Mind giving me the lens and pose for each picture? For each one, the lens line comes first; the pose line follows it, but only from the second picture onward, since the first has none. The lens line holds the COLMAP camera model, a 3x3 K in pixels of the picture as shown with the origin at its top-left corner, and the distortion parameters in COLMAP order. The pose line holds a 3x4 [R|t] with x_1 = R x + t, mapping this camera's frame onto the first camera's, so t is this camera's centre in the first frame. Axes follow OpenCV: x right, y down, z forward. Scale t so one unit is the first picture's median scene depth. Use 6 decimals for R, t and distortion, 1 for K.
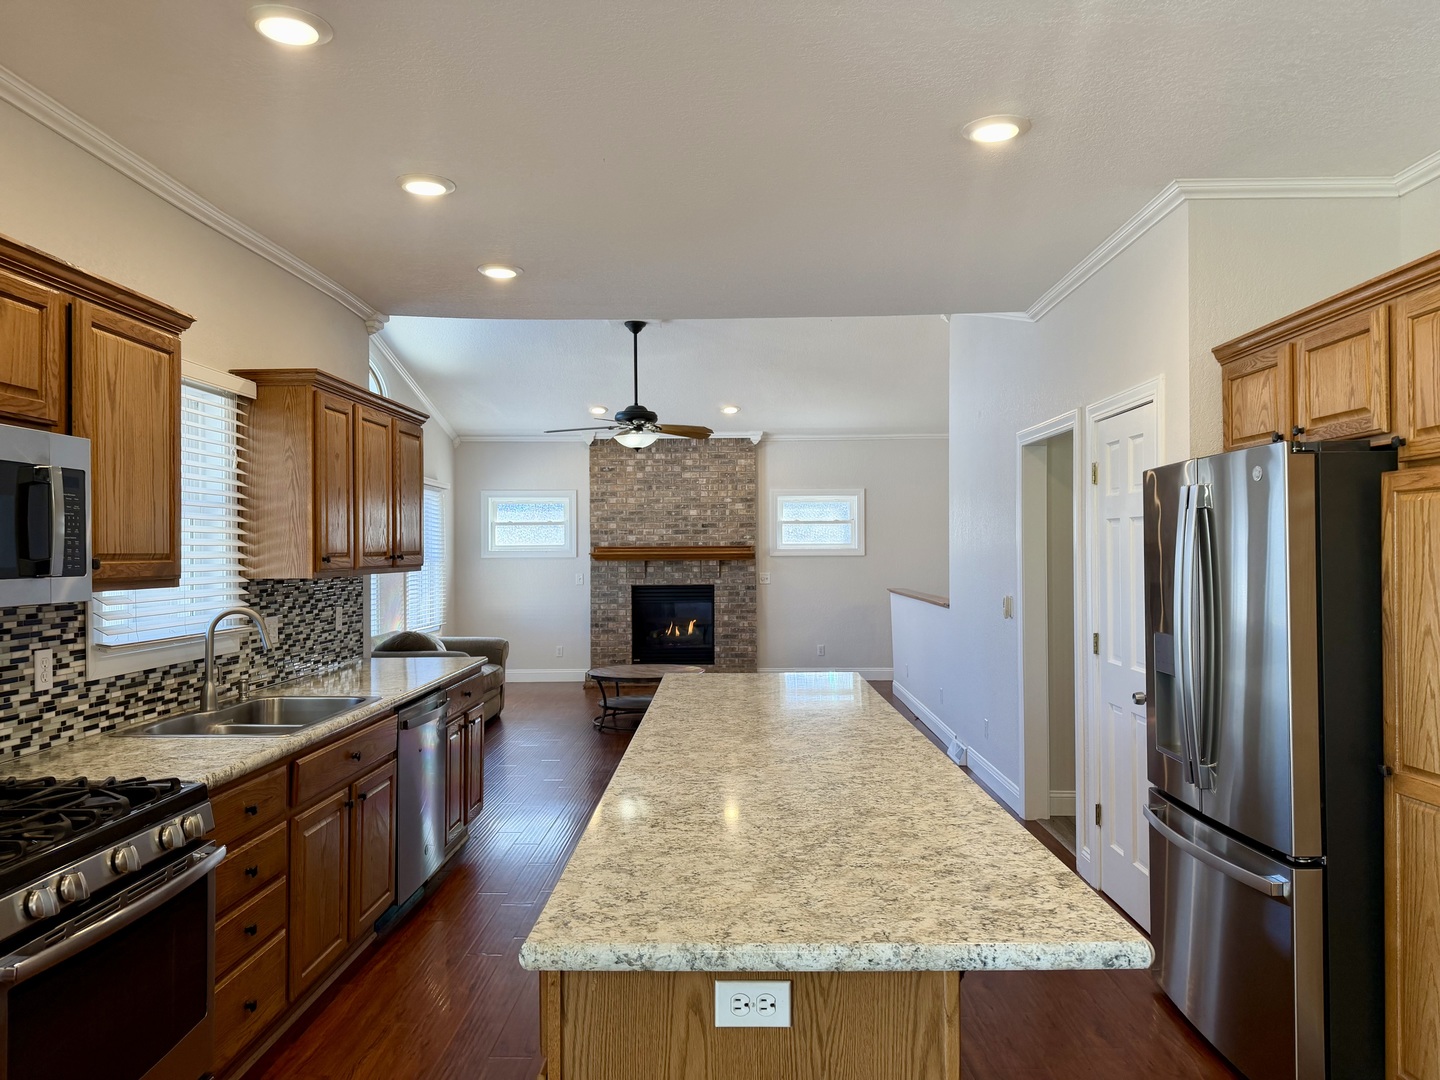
lens RADIAL K [[1004.6, 0, 712.6], [0, 1004.6, 540.8], [0, 0, 1]] dist [0.049438, -0.036581]
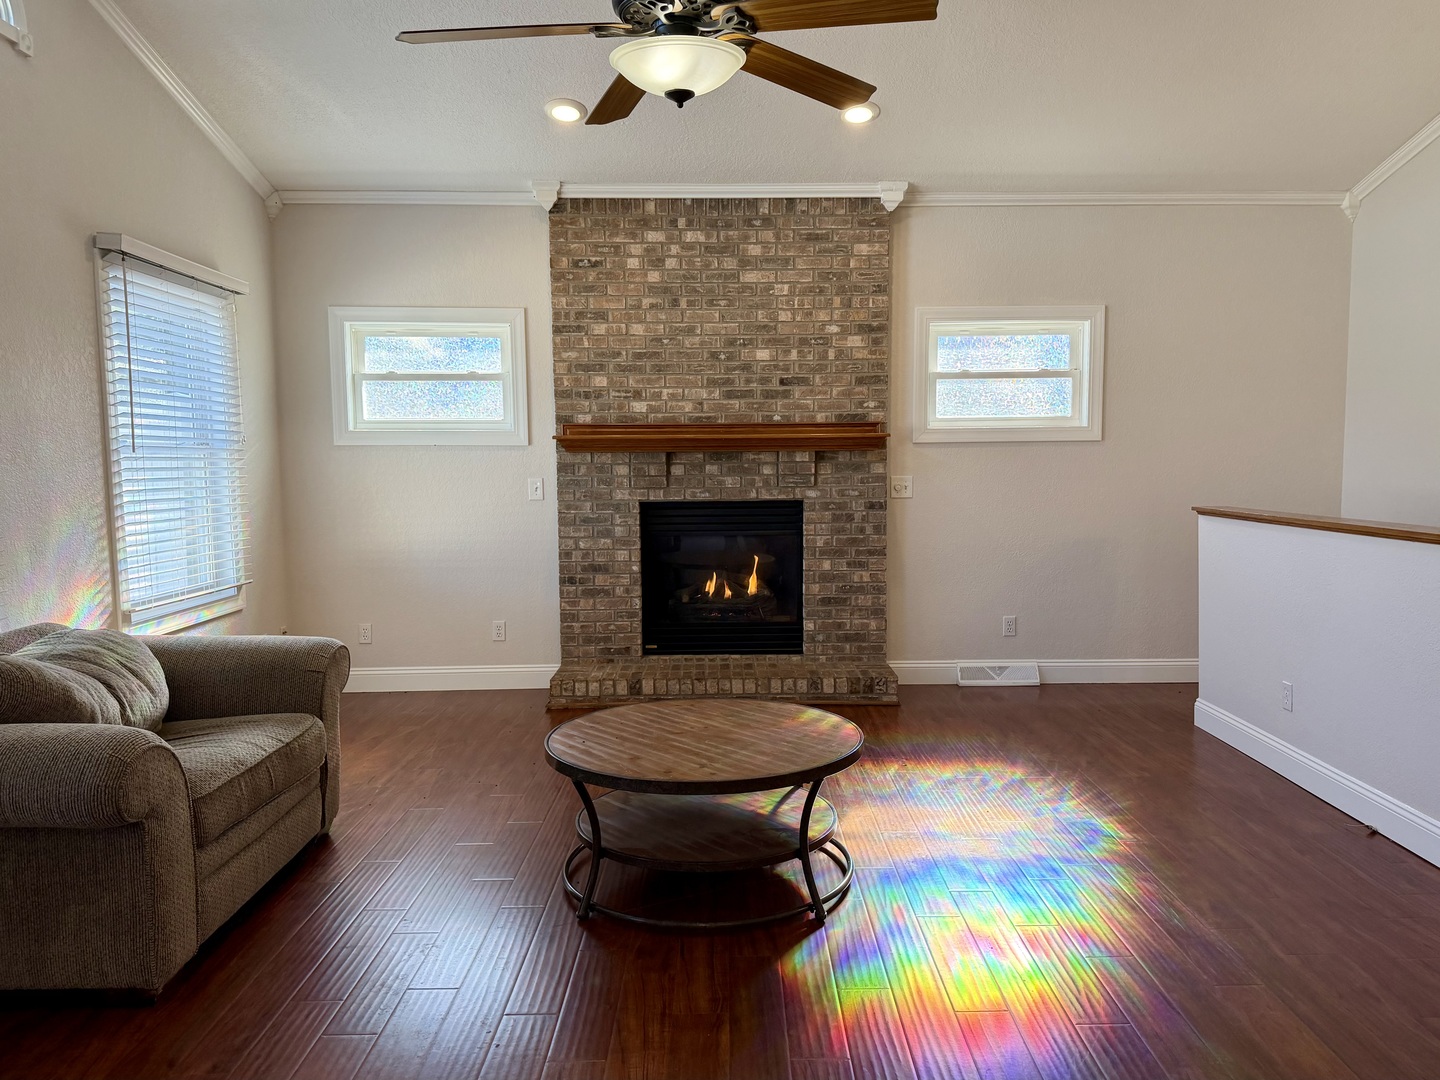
lens RADIAL K [[1004.6, 0, 733.6], [0, 1004.6, 561.2], [0, 0, 1]] dist [0.049438, -0.036581]
pose [[0.999708, -0.003483, 0.023921, -0.045830], [0.000864, 0.994081, 0.108638, 0.019367], [-0.024158, -0.108586, 0.993794, 0.495274]]
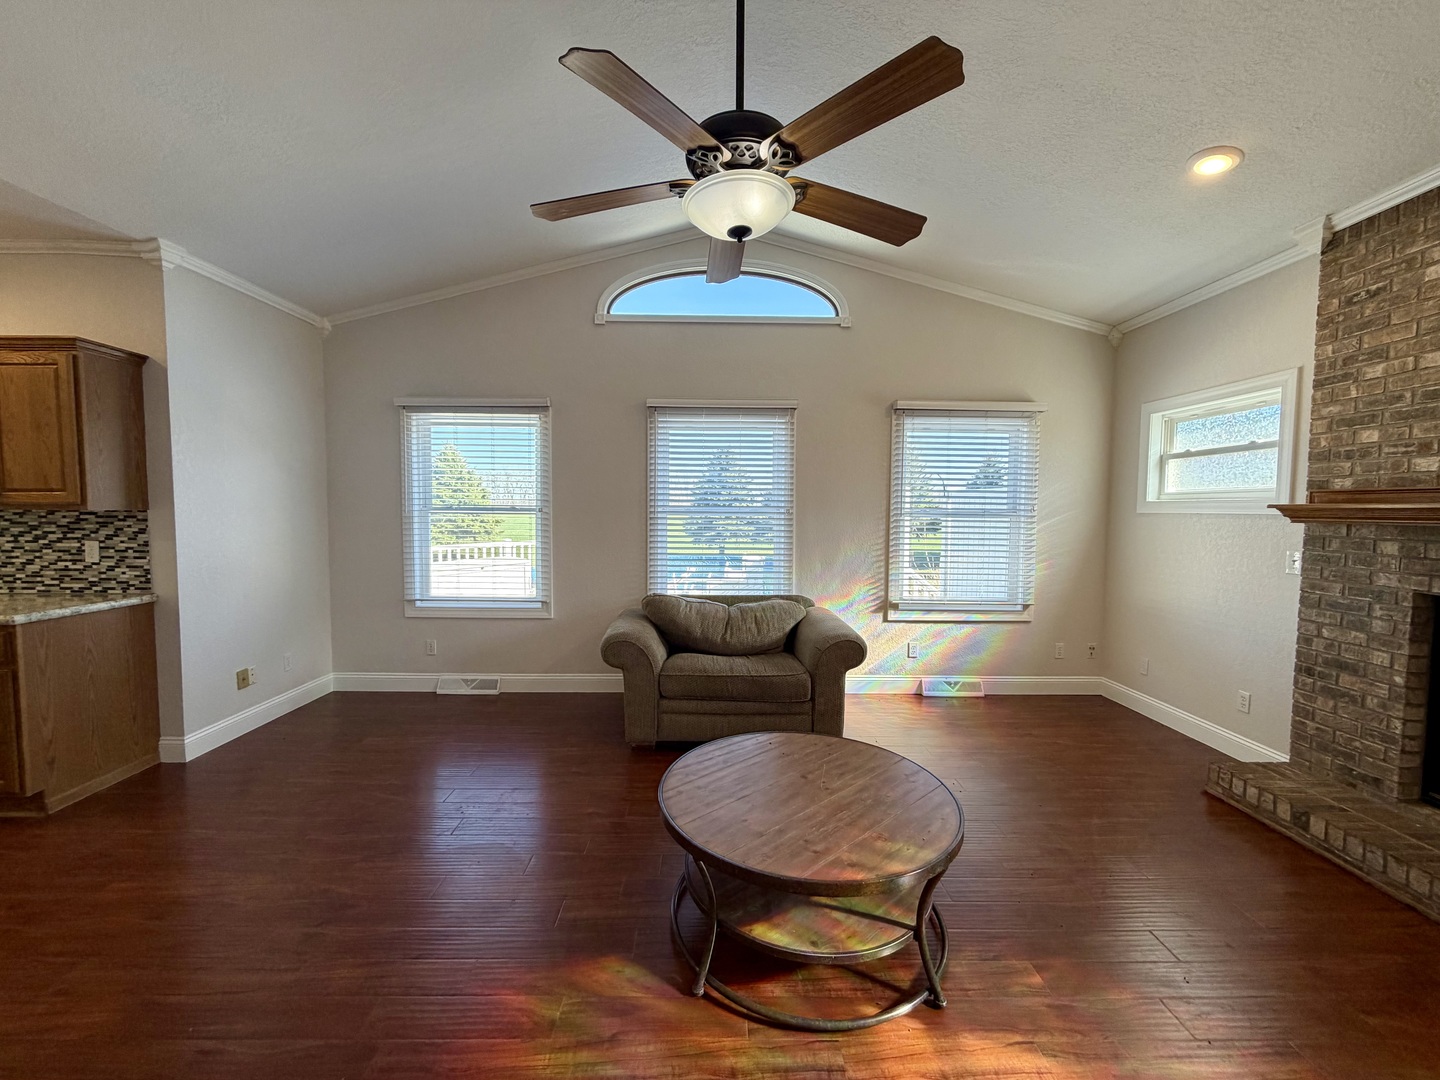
lens RADIAL K [[568.4, 0, 717.9], [0, 568.4, 540.7], [0, 0, 1]] dist [-0.011861, 0.001073]
pose [[0.012354, 0.059676, -0.998141, 0.120455], [-0.003514, 0.998214, 0.059637, 0.013957], [0.999918, 0.002771, 0.012542, 0.739770]]
